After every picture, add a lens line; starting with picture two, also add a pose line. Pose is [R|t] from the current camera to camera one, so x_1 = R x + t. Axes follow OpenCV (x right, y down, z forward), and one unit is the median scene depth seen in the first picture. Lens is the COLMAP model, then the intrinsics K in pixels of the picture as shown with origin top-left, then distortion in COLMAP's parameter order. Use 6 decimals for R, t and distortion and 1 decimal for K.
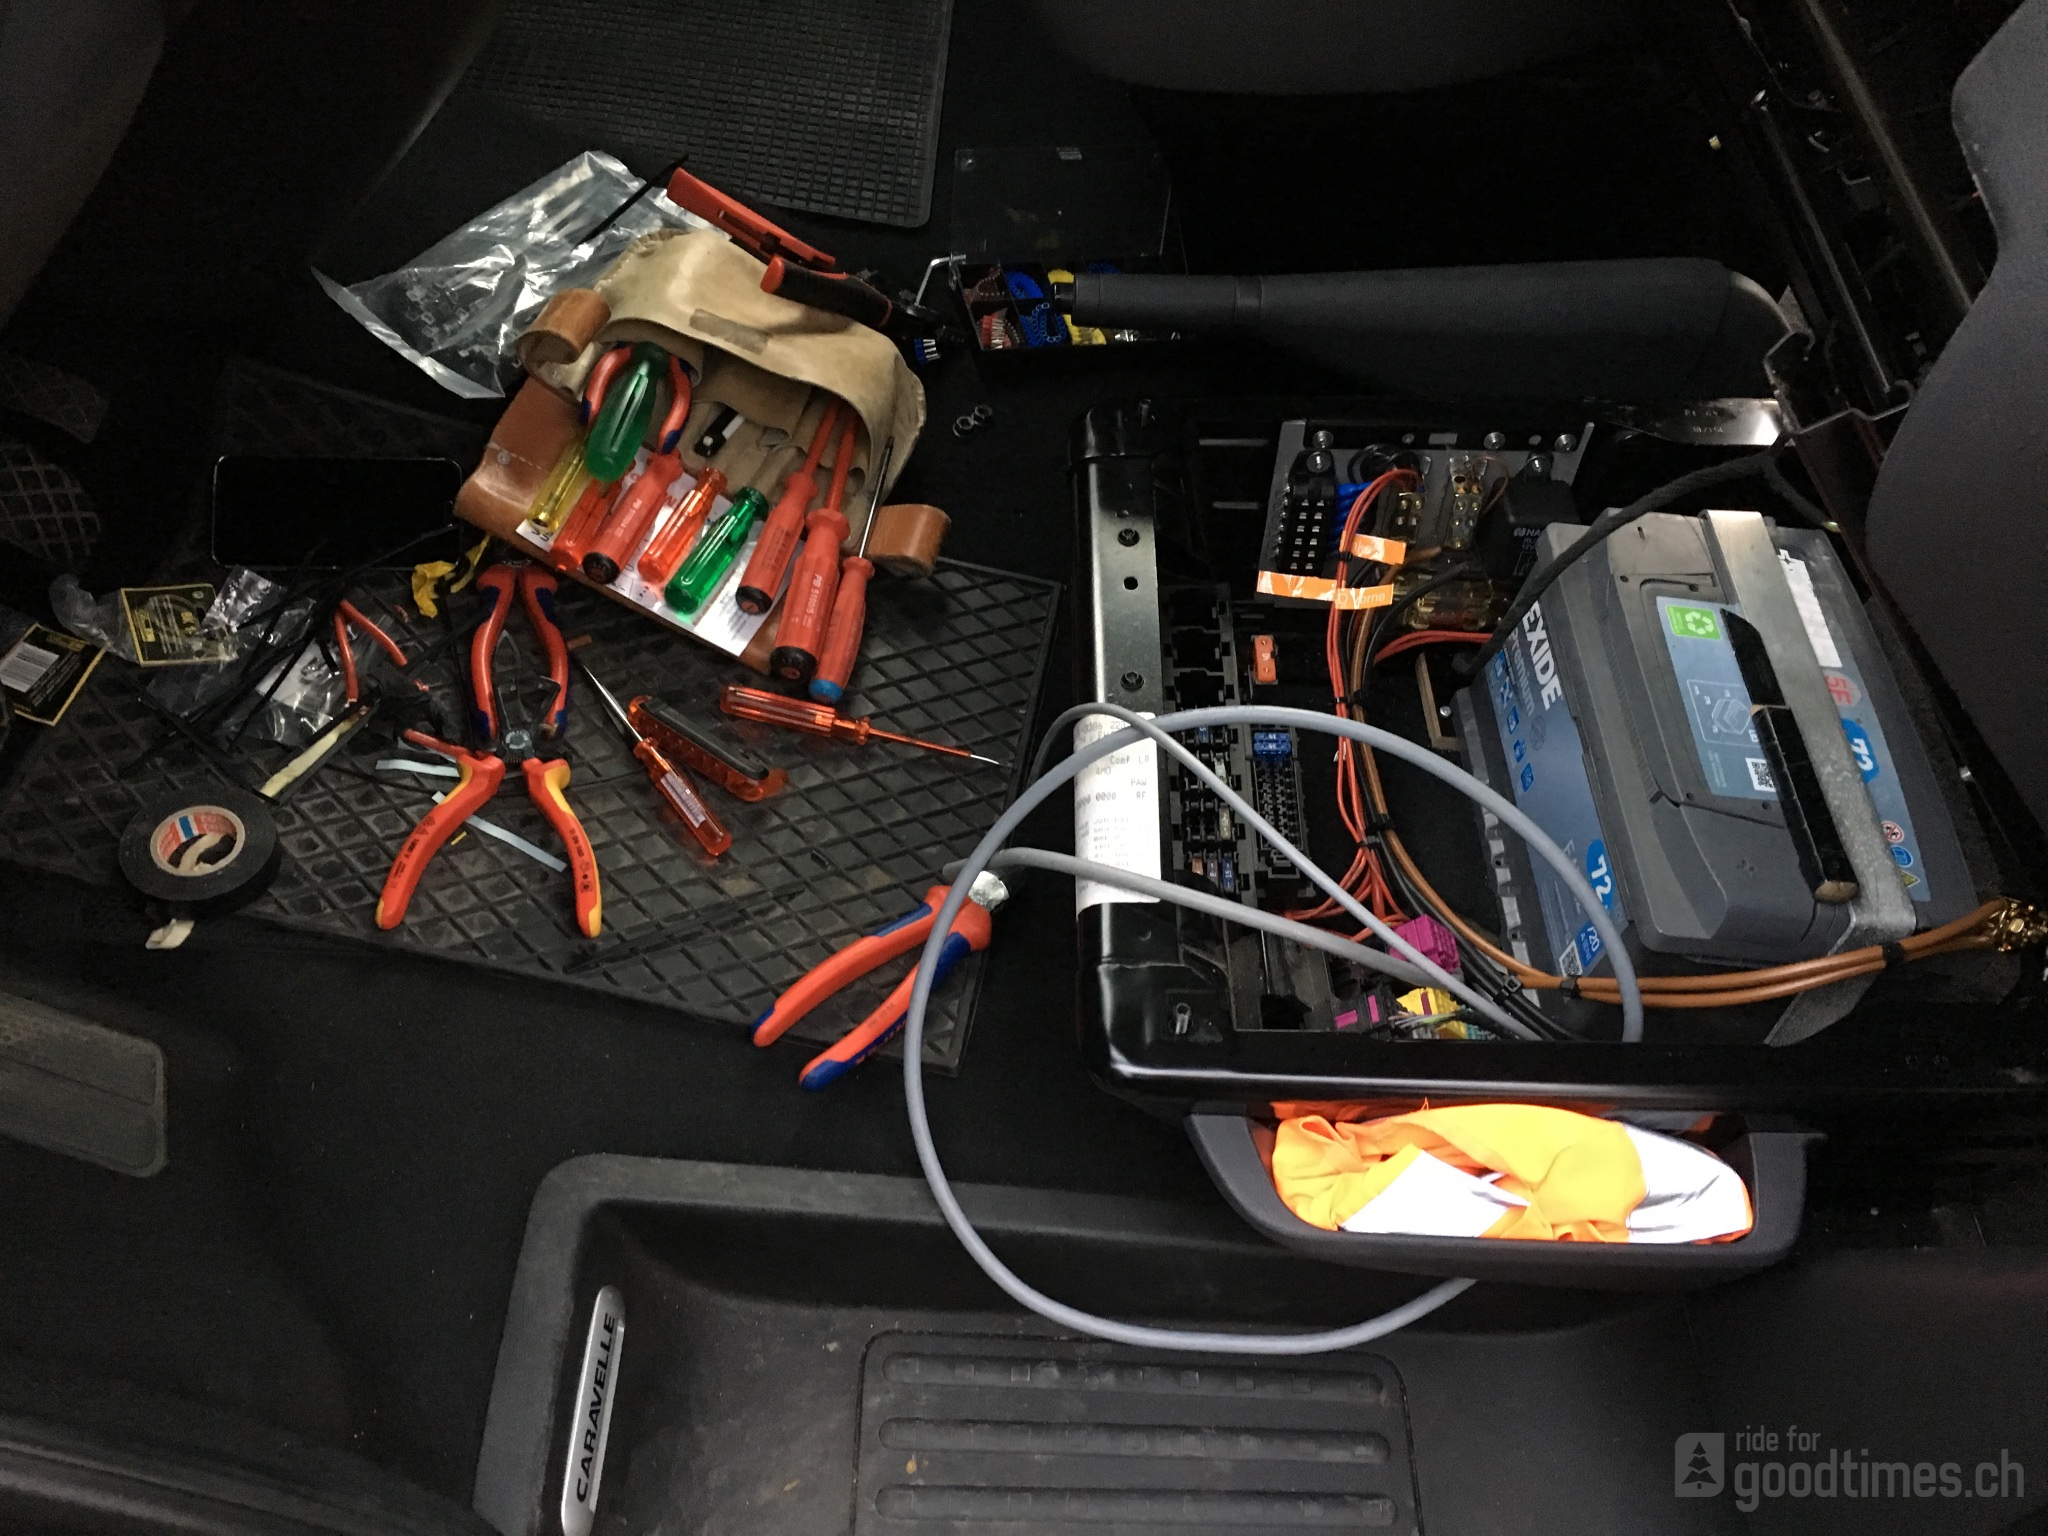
lens RADIAL K [[1713.5, 0, 1023.3], [0, 1713.5, 770.8], [0, 0, 1]] dist [0.009502, 0.004001]
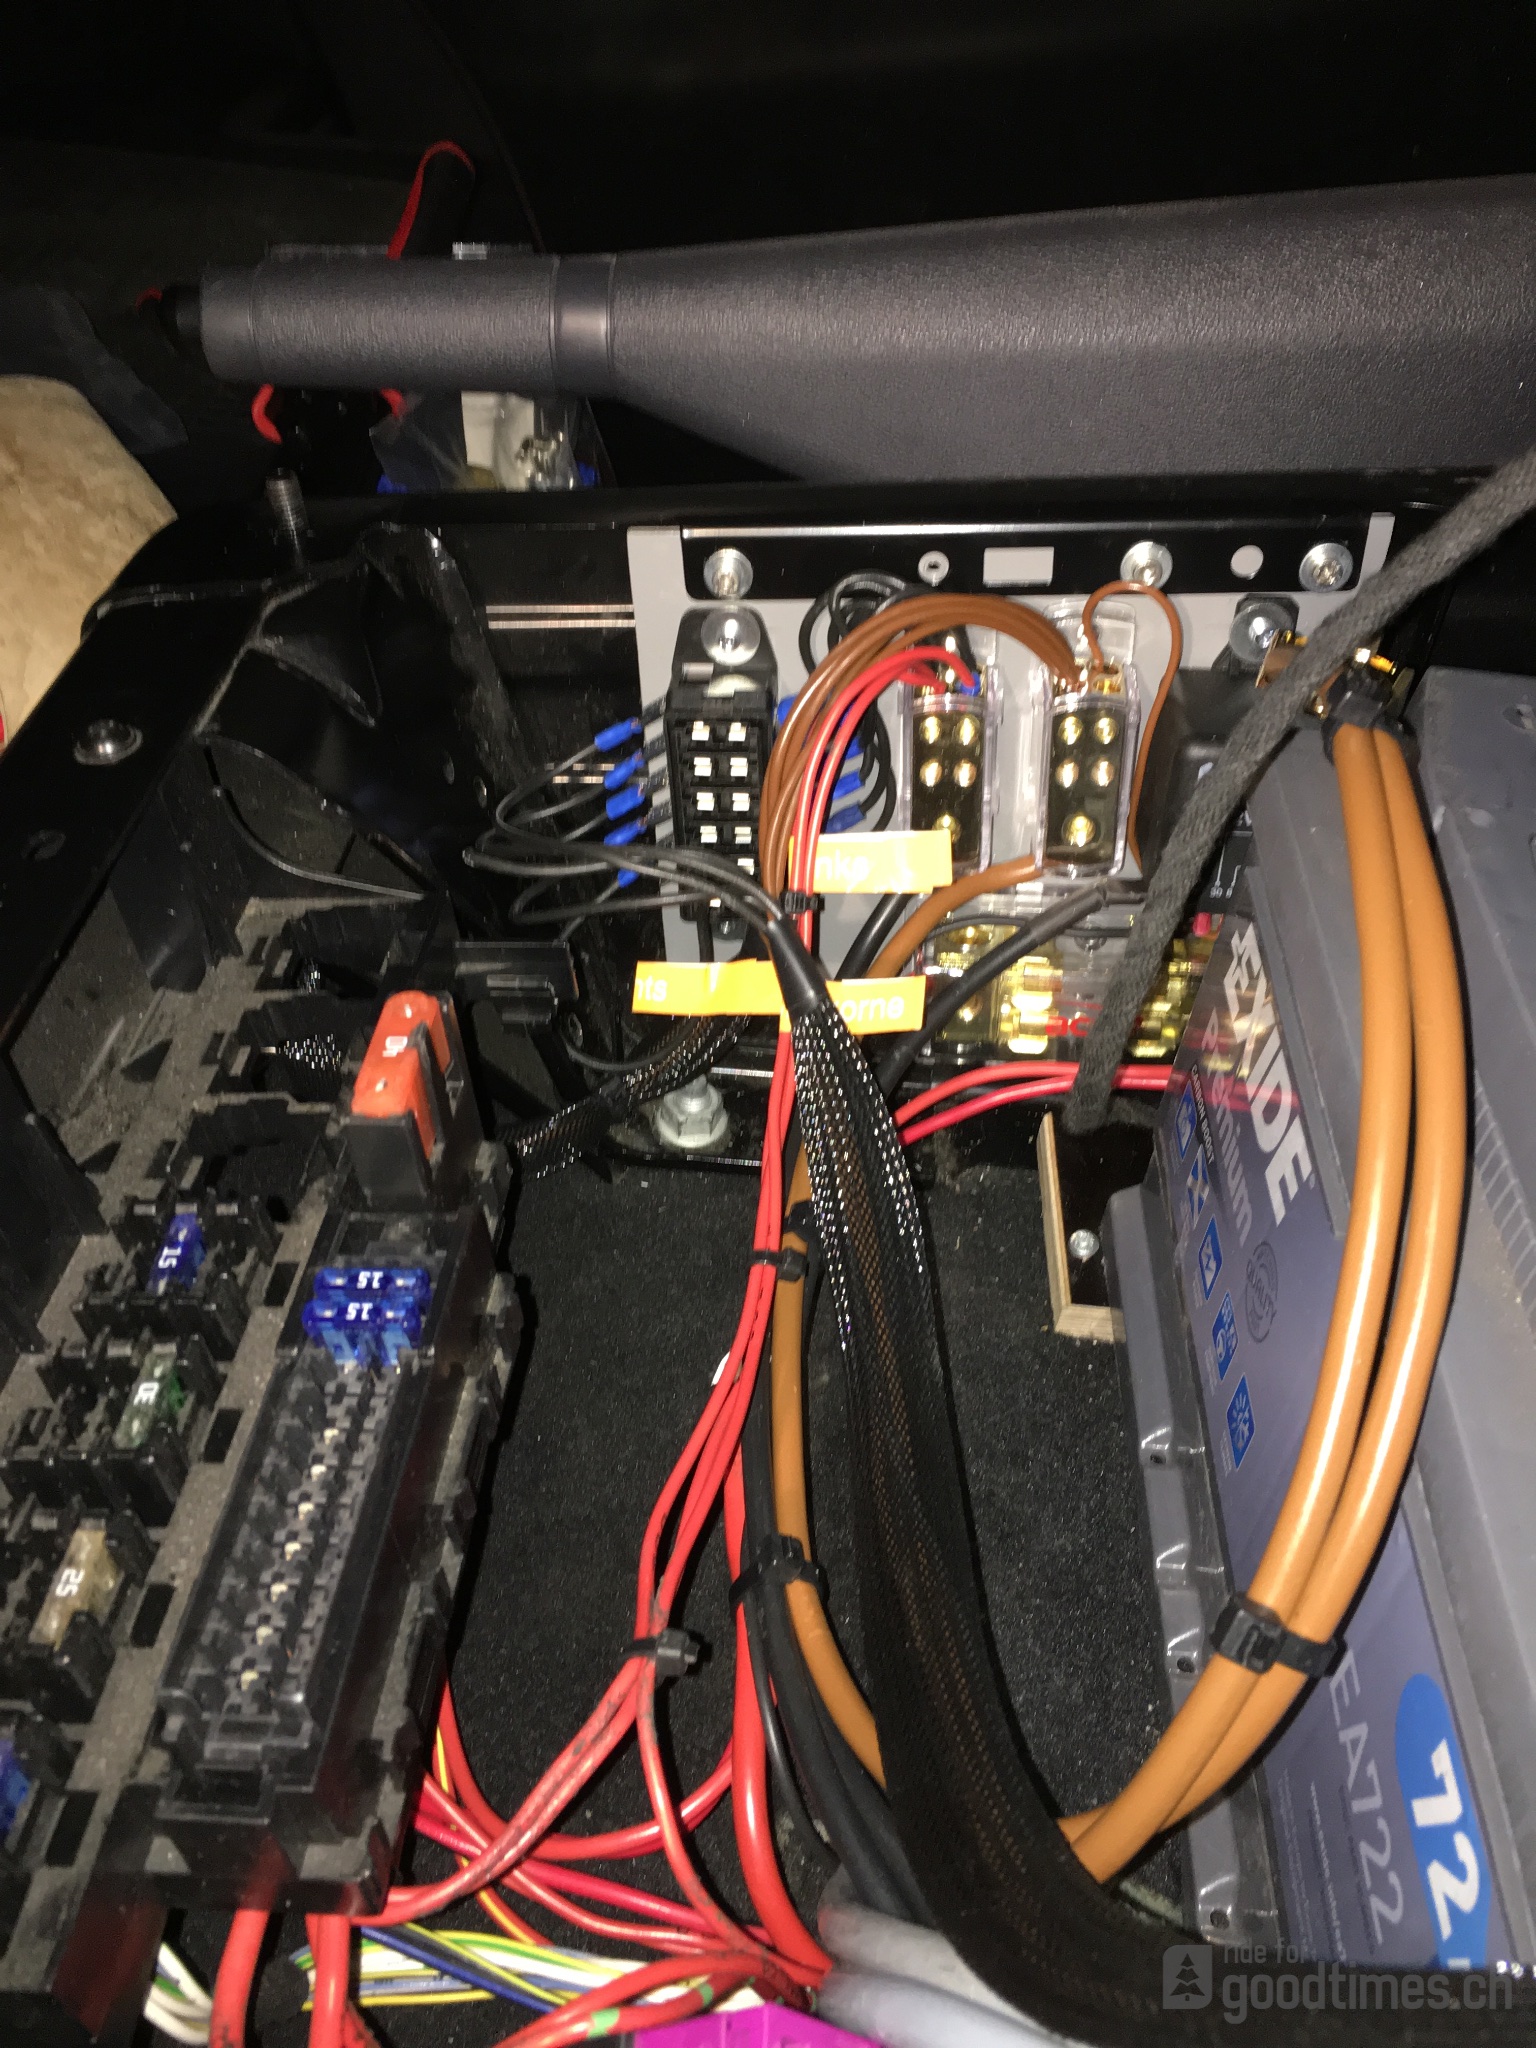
lens RADIAL K [[1713.5, 0, 767.0], [0, 1713.5, 1020.9], [0, 0, 1]] dist [0.009502, 0.004001]
pose [[0.994622, -0.003458, -0.103510, 0.232043], [-0.016314, 0.981734, -0.189559, -0.008273], [0.102275, 0.190228, 0.976398, 0.627508]]
